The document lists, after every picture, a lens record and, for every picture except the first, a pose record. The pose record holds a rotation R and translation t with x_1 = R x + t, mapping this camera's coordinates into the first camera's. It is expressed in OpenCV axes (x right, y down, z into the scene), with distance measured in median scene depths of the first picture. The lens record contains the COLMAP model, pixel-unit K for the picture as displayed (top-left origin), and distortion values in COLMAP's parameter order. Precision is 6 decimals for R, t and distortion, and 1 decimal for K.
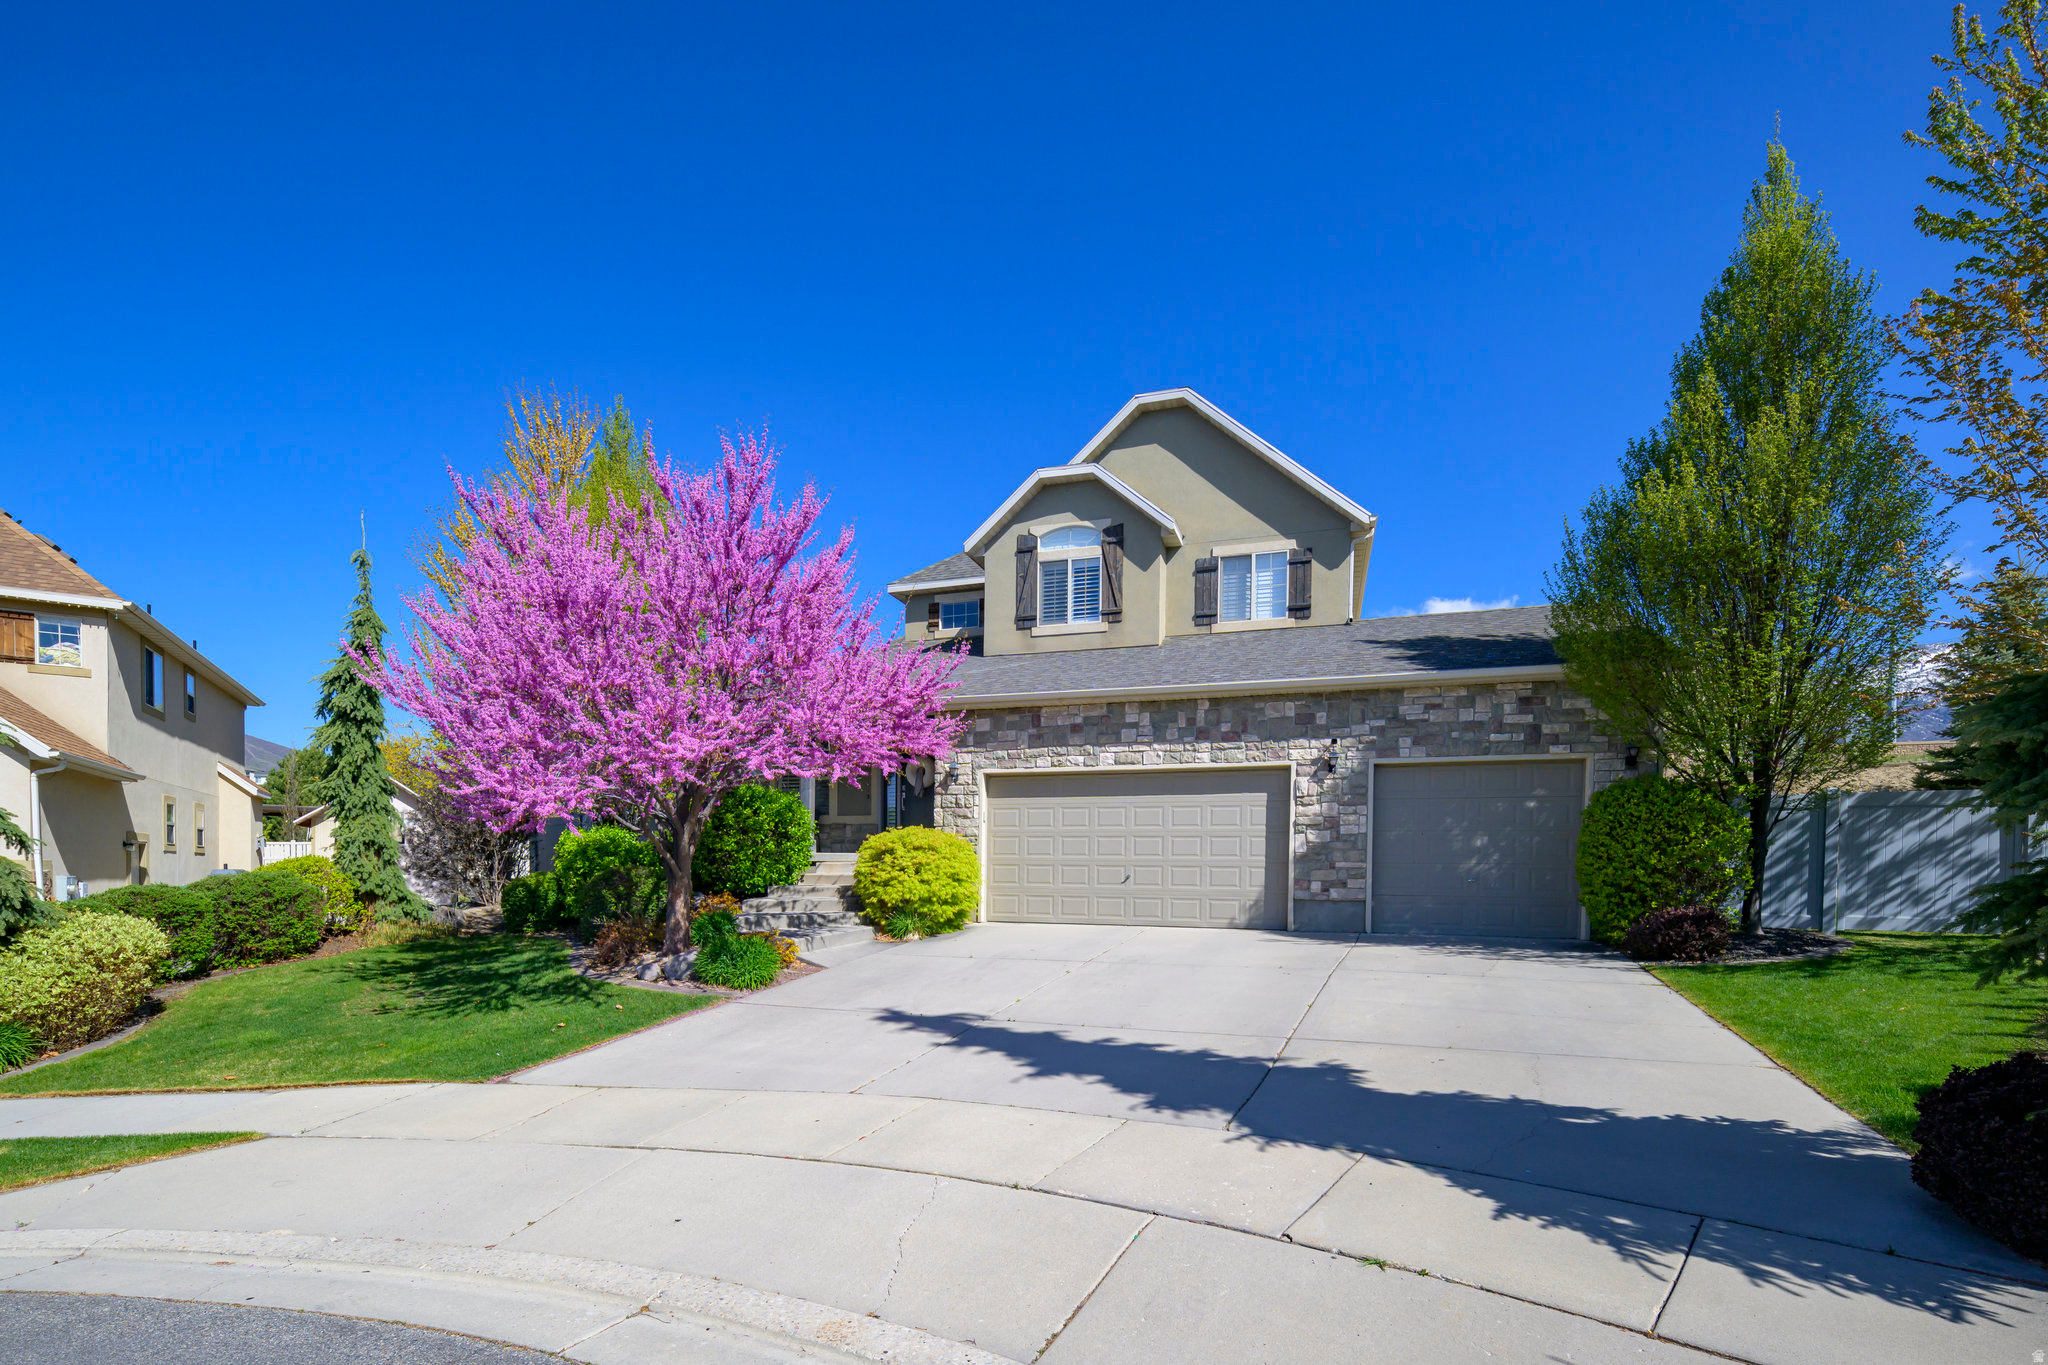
lens RADIAL K [[890.4, 0, 1029.0], [0, 890.4, 870.0], [0, 0, 1]] dist [0.008321, -0.000502]
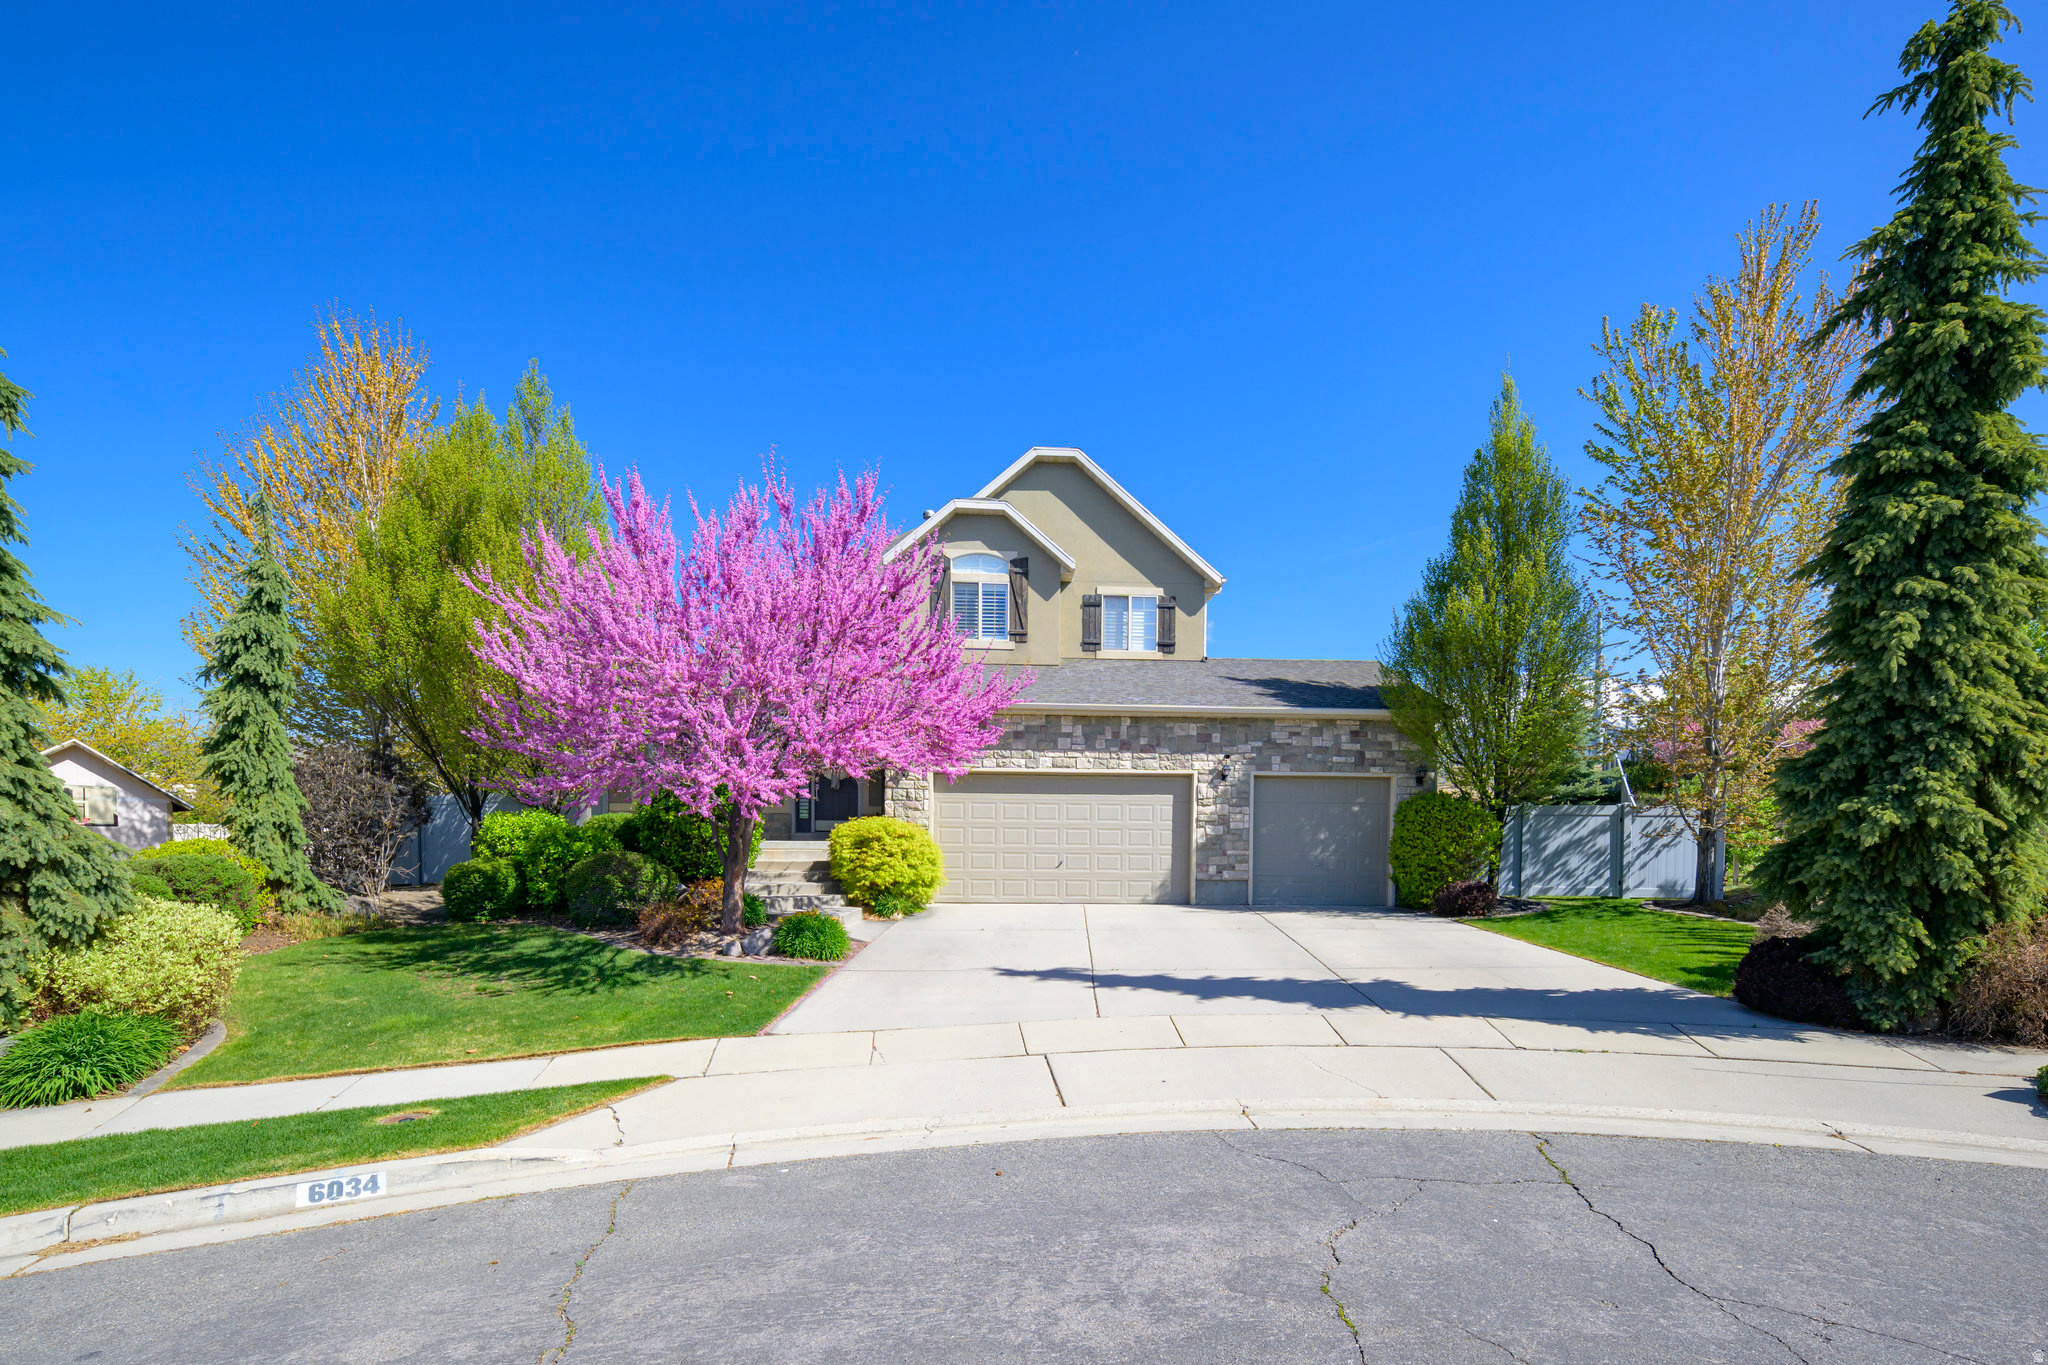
lens RADIAL K [[890.4, 0, 1029.0], [0, 890.4, 870.0], [0, 0, 1]] dist [0.008321, -0.000502]
pose [[0.935893, -0.003303, 0.352268, -0.360464], [0.000664, 0.999971, 0.007611, 0.009027], [-0.352283, -0.006889, 0.935868, -0.100155]]
